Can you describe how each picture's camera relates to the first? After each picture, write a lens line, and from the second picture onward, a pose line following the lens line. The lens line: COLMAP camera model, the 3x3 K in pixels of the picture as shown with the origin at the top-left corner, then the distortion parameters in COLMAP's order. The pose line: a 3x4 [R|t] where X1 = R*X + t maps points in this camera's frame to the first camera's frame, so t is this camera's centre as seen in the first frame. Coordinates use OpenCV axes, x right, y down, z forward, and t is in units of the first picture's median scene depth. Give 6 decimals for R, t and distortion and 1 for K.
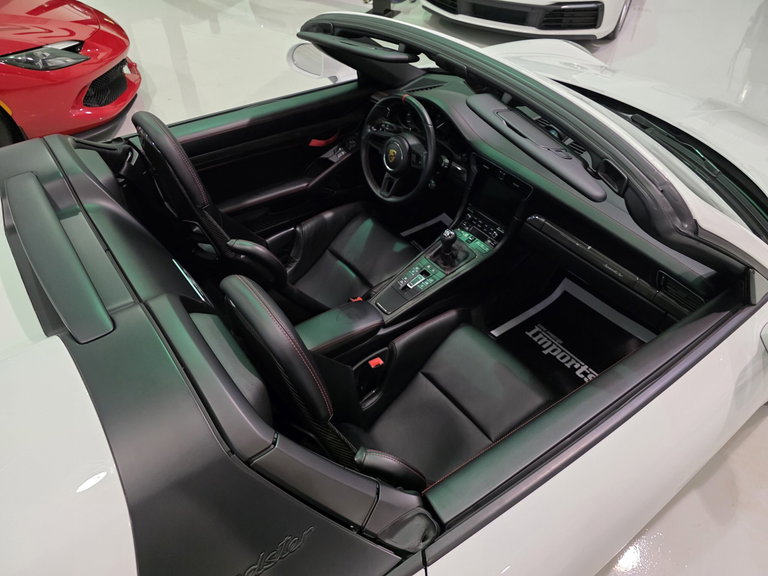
lens RADIAL K [[519.5, 0, 380.9], [0, 519.5, 291.5], [0, 0, 1]] dist [0.058622, -0.056606]
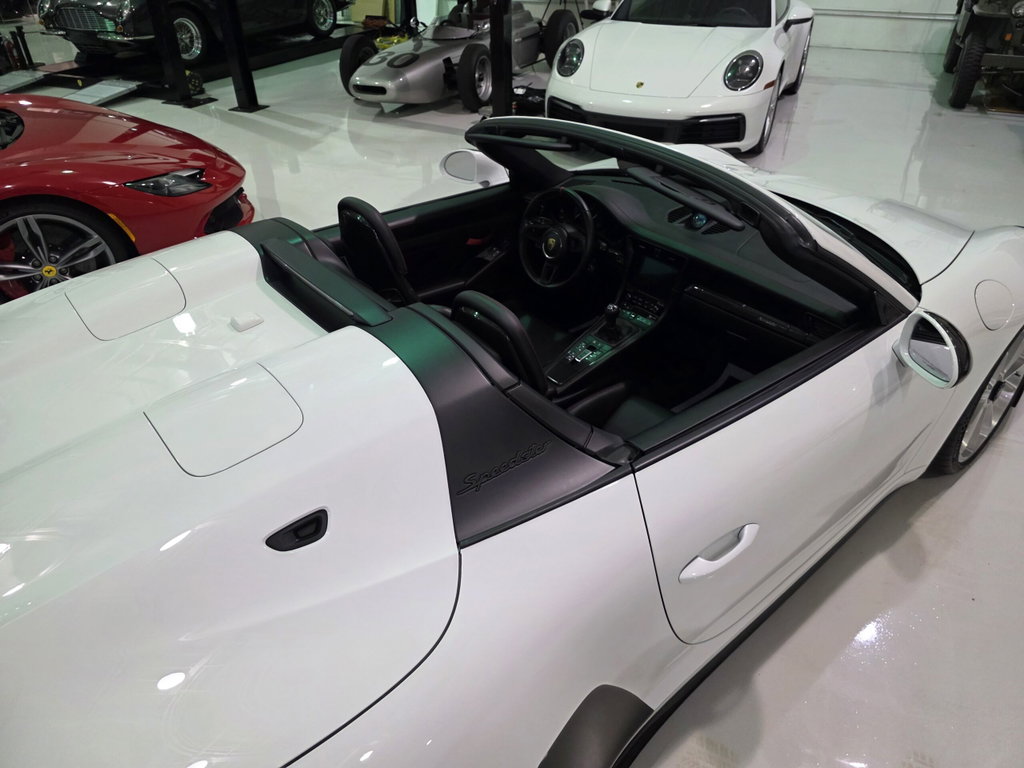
lens RADIAL K [[692.7, 0, 508.1], [0, 692.7, 382.2], [0, 0, 1]] dist [0.058622, -0.056606]
pose [[0.998639, -0.046437, 0.023759, -0.113074], [0.049712, 0.985228, -0.163872, 0.240553], [-0.015798, 0.164830, 0.986195, -0.333684]]
